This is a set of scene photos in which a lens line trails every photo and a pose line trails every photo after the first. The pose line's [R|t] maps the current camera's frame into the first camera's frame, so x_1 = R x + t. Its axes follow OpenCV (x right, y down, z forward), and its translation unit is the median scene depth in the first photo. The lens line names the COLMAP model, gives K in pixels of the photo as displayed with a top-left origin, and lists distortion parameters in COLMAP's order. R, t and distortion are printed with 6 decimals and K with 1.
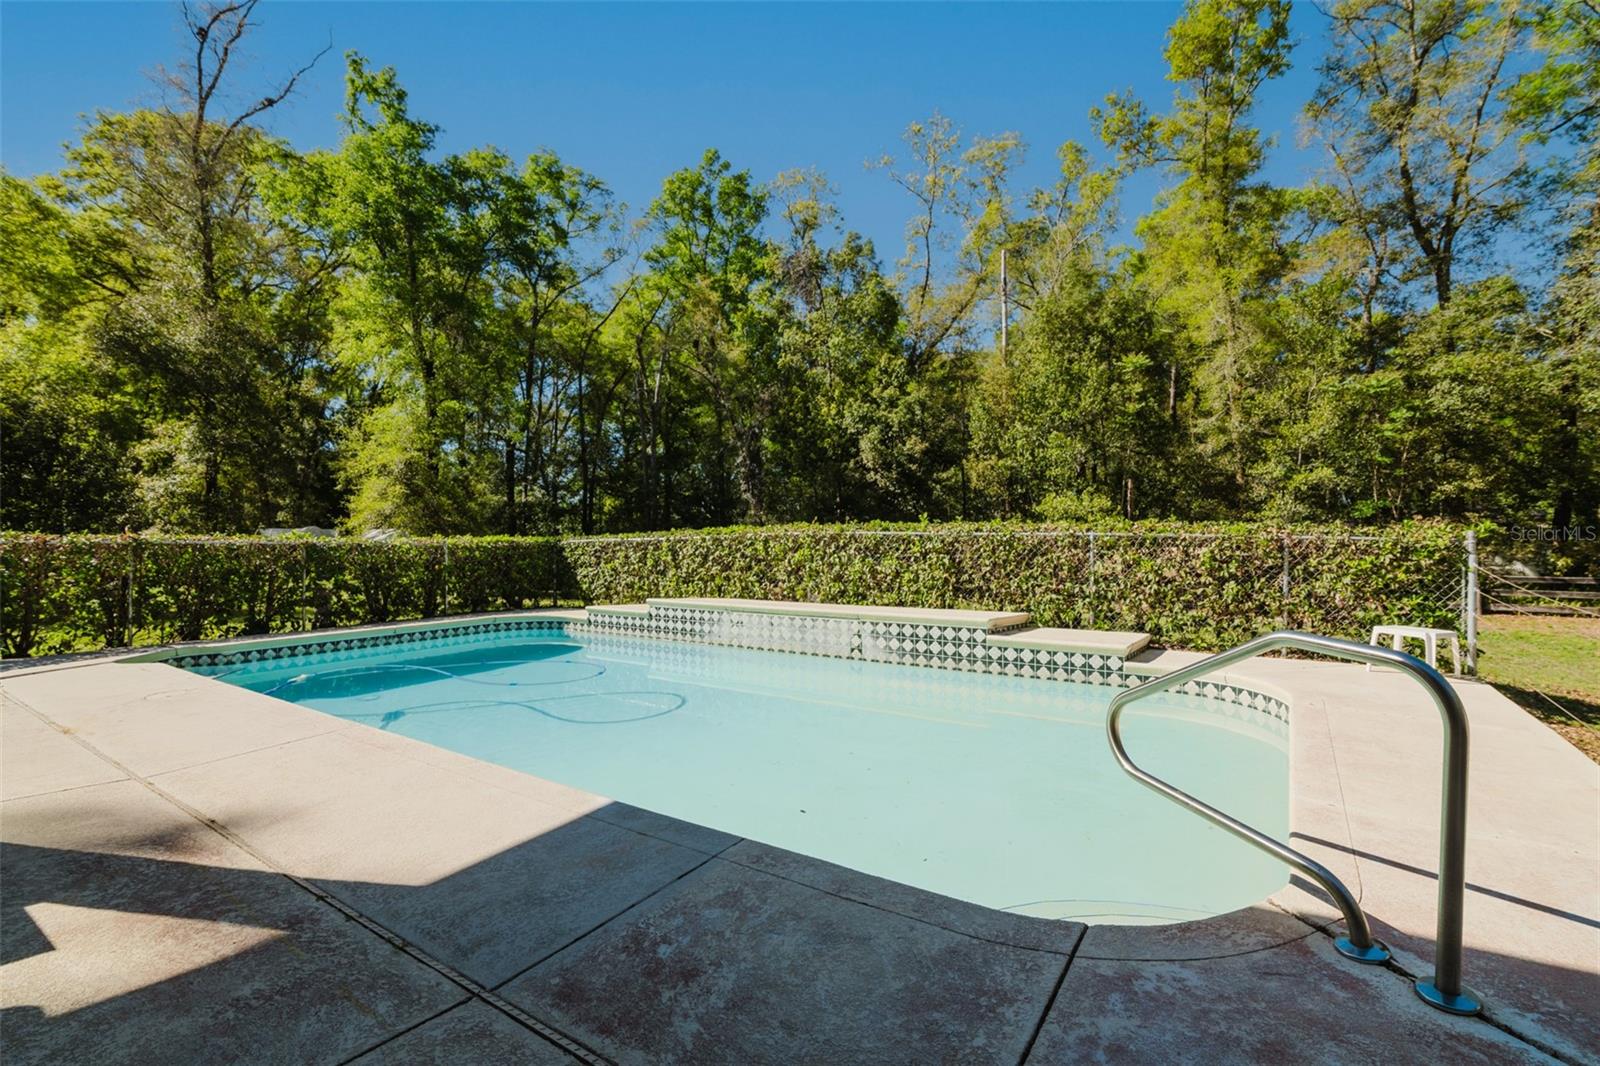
lens RADIAL K [[730.1, 0, 807.5], [0, 730.1, 531.2], [0, 0, 1]] dist [-0.021308, 0.000841]
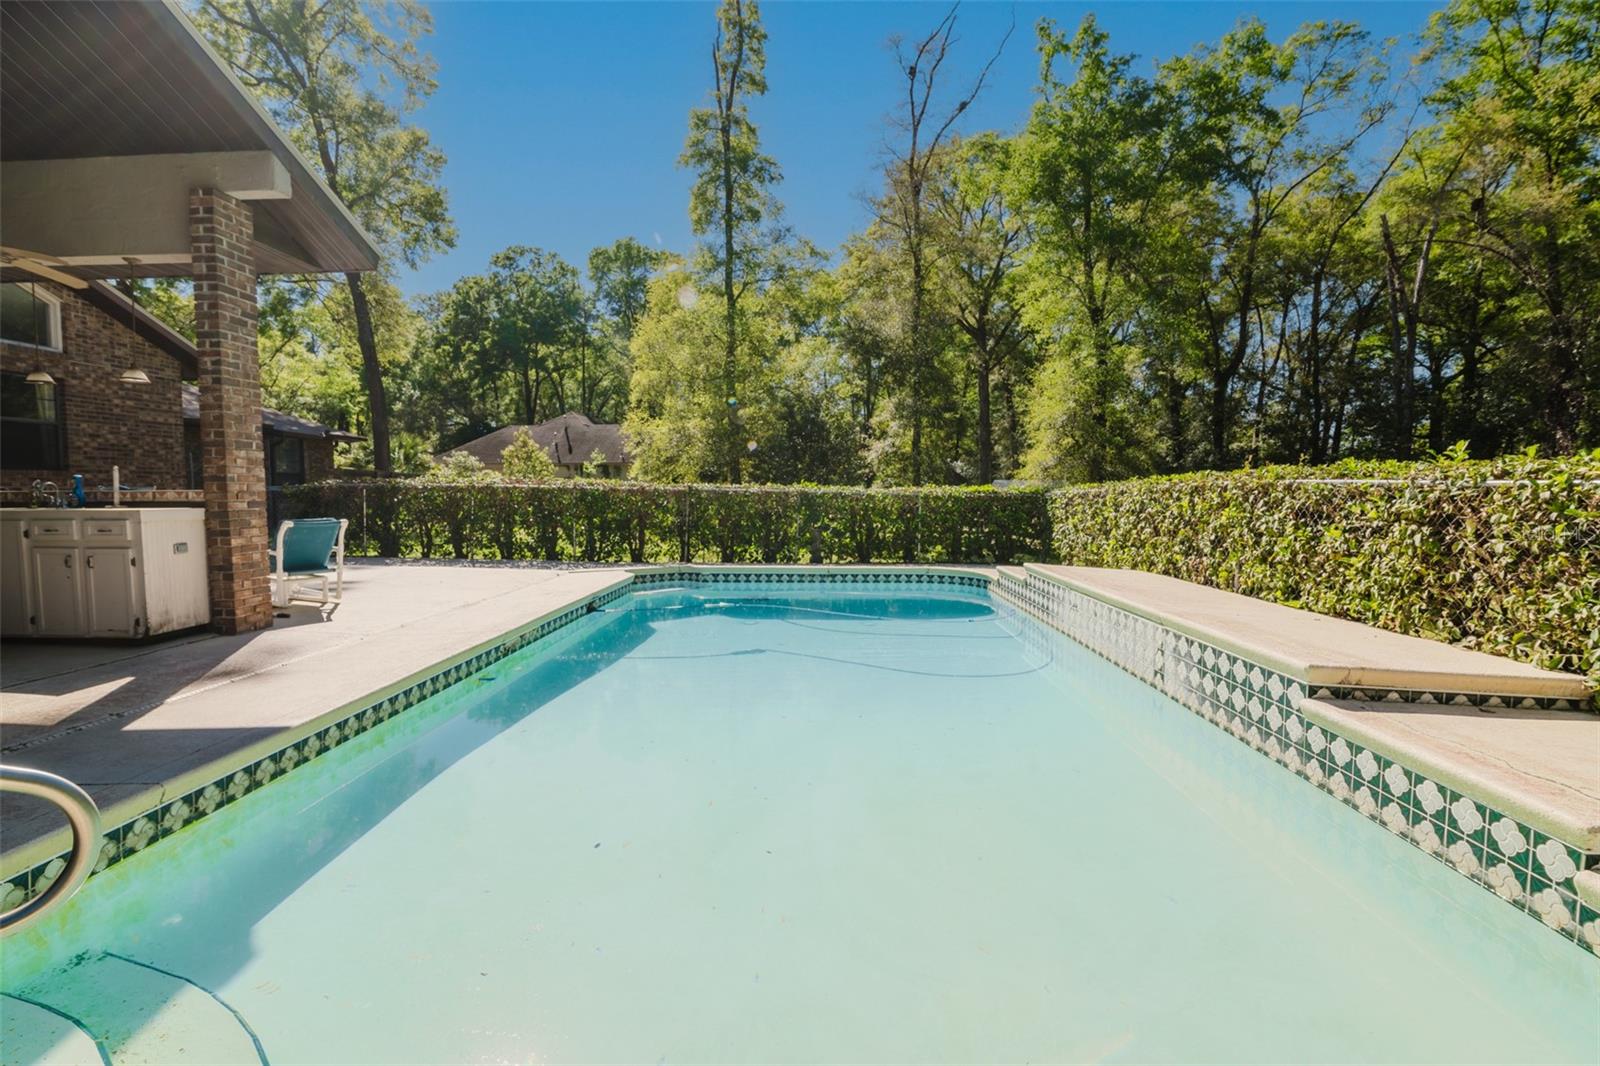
lens RADIAL K [[730.1, 0, 800.4], [0, 730.1, 542.3], [0, 0, 1]] dist [-0.021308, 0.000841]
pose [[0.527728, 0.066661, -0.846794, 0.279974], [0.003533, 0.996735, 0.080666, 0.002031], [0.849406, -0.045561, 0.525769, 0.291655]]
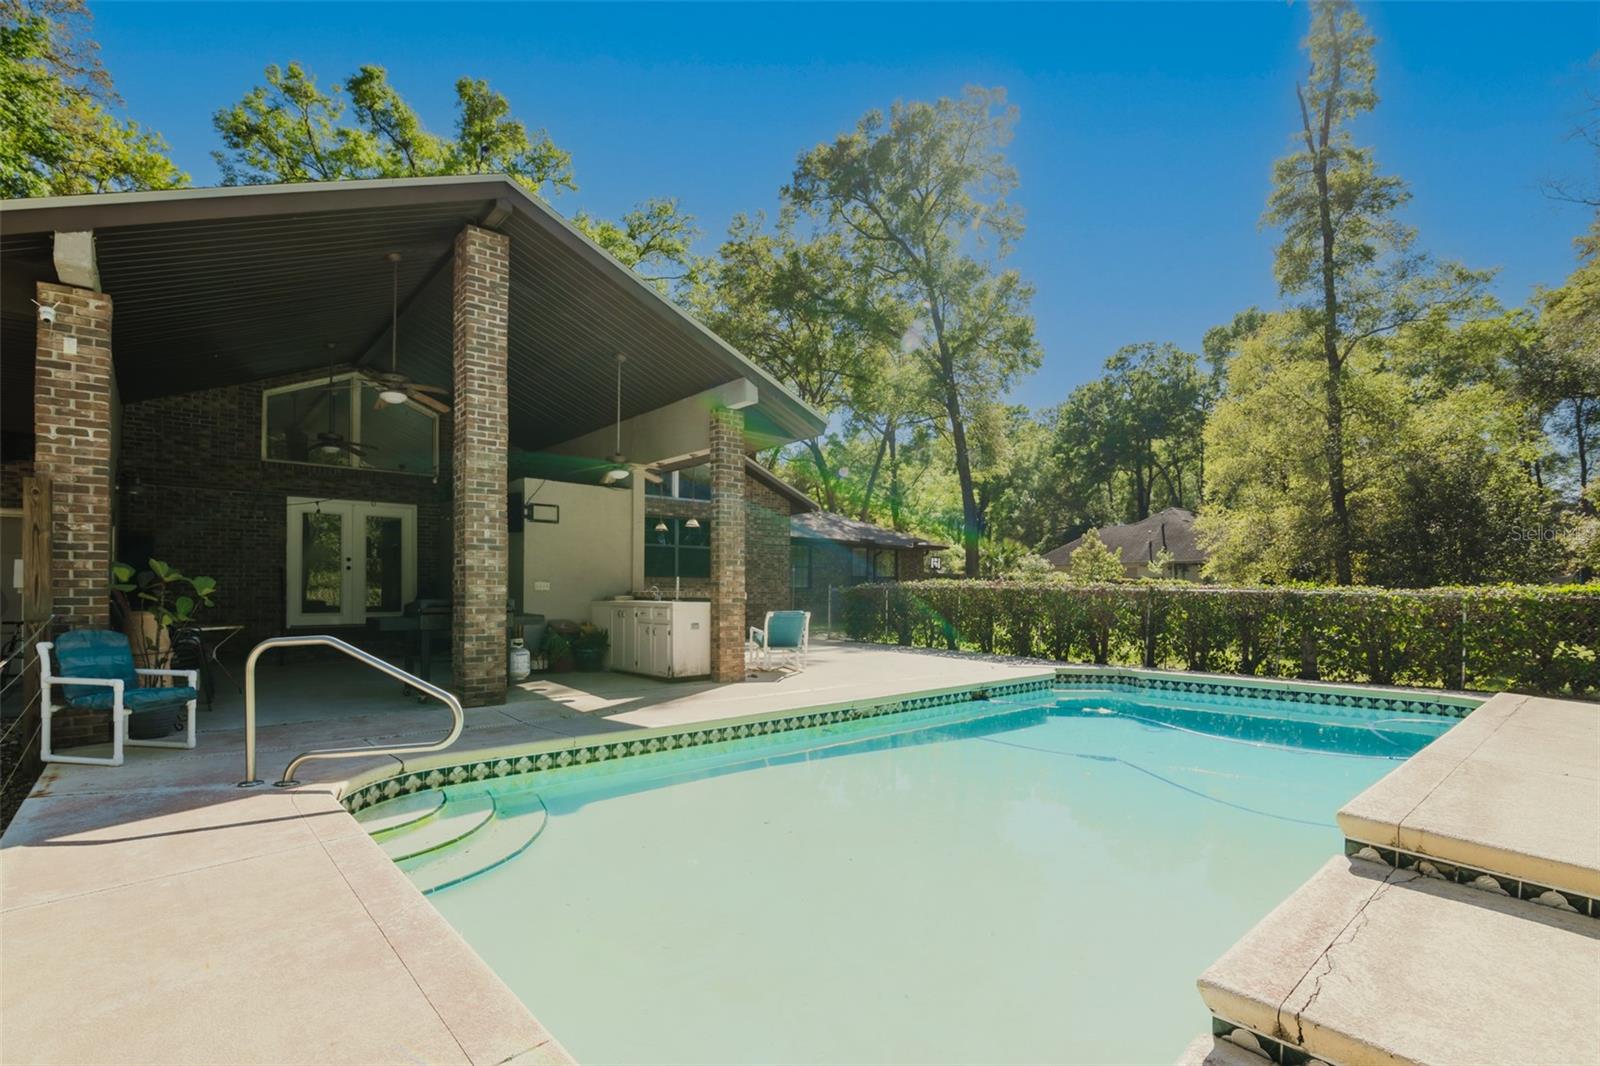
lens RADIAL K [[730.1, 0, 775.9], [0, 730.1, 584.7], [0, 0, 1]] dist [-0.021308, 0.000841]
pose [[-0.263575, -0.002389, -0.964636, 0.394728], [0.009896, 0.999938, -0.005181, 0.002475], [0.964588, -0.010912, -0.263535, 0.473582]]
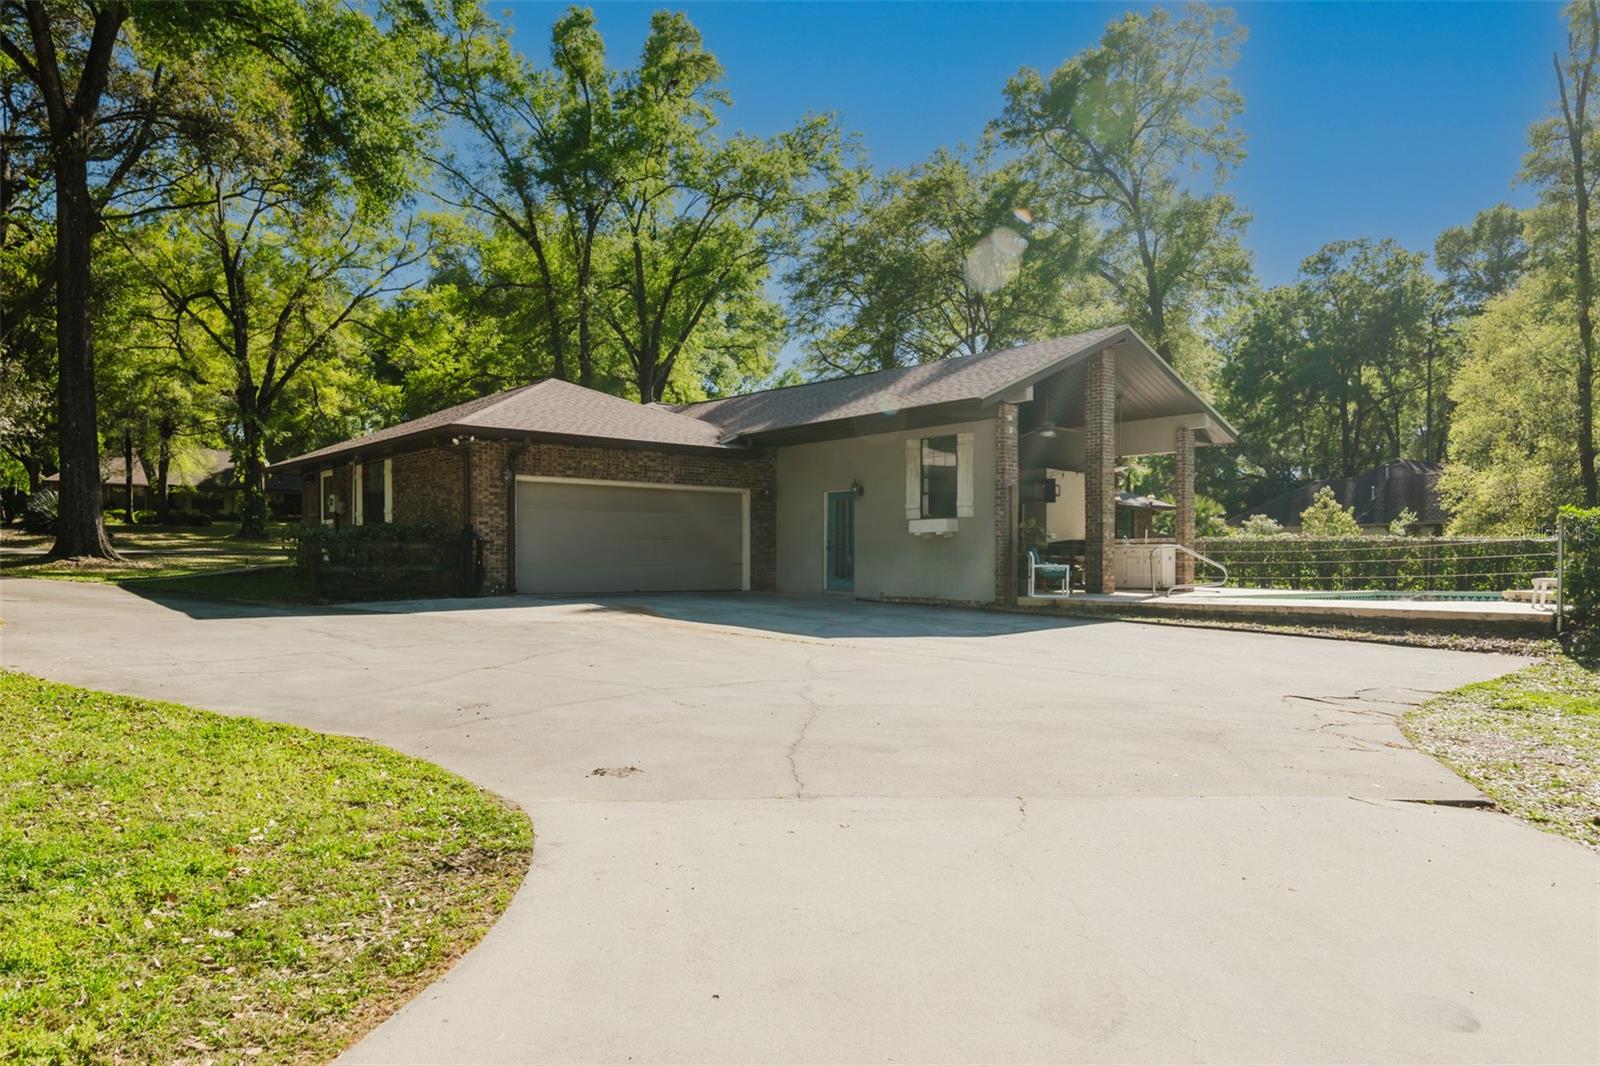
lens RADIAL K [[943.0, 0, 845.1], [0, 943.0, 570.5], [0, 0, 1]] dist [-0.005561, 0.001710]
pose [[-0.283560, 0.015042, -0.958837, 1.409942], [0.009972, 0.999869, 0.012737, 0.033761], [0.958903, -0.005950, -0.283673, 0.125150]]
